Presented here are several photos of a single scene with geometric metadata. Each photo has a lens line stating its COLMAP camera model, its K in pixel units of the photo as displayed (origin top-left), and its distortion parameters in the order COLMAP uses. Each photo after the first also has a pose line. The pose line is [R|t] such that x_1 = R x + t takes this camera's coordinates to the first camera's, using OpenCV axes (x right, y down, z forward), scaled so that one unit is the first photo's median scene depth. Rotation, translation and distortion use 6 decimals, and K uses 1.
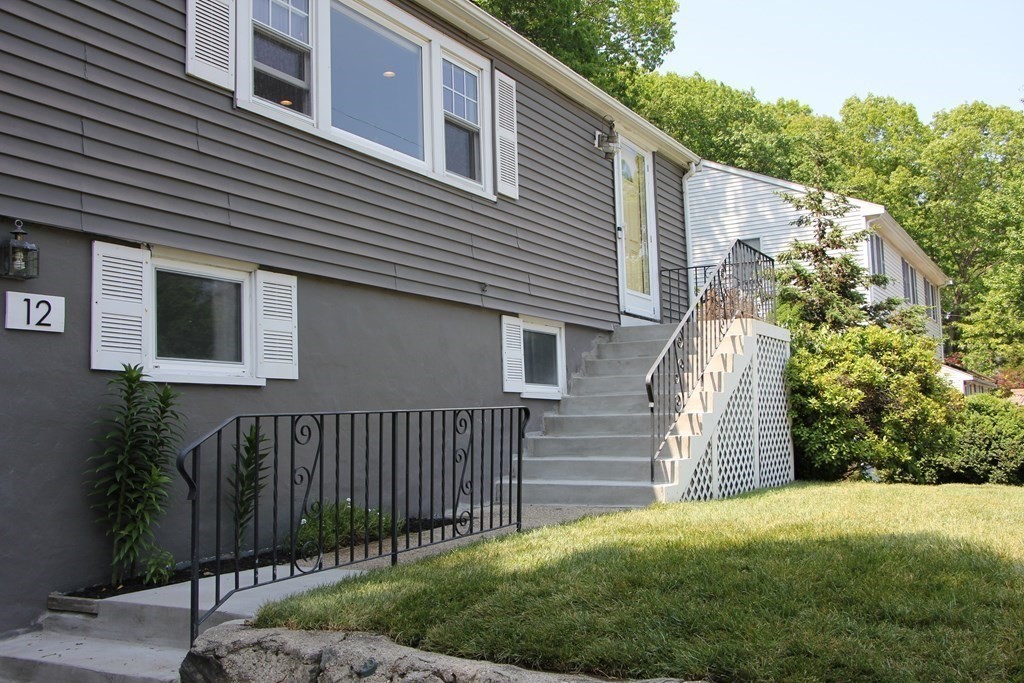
lens RADIAL K [[1045.6, 0, 512.2], [0, 1045.6, 341.6], [0, 0, 1]] dist [-0.004887, 0.000000]
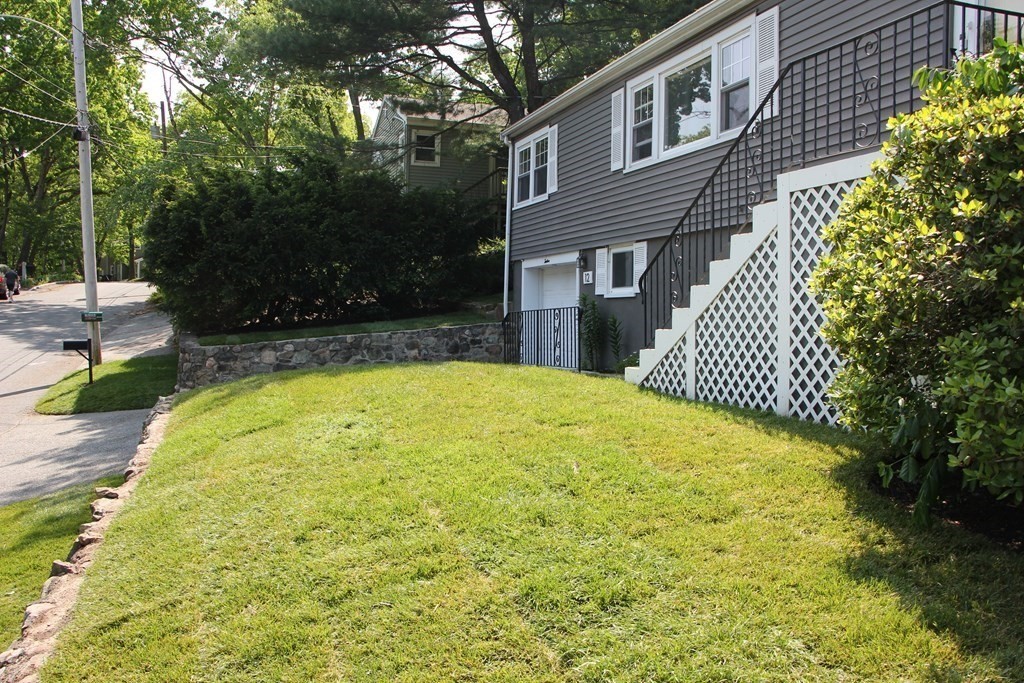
lens RADIAL K [[847.1, 0, 512.3], [0, 847.1, 342.5], [0, 0, 1]] dist [-0.000460, 0.000004]
pose [[-0.681298, 0.033224, -0.731252, 1.246052], [0.061909, 0.998006, -0.012337, 0.145642], [0.729384, -0.053676, -0.681996, 2.038041]]
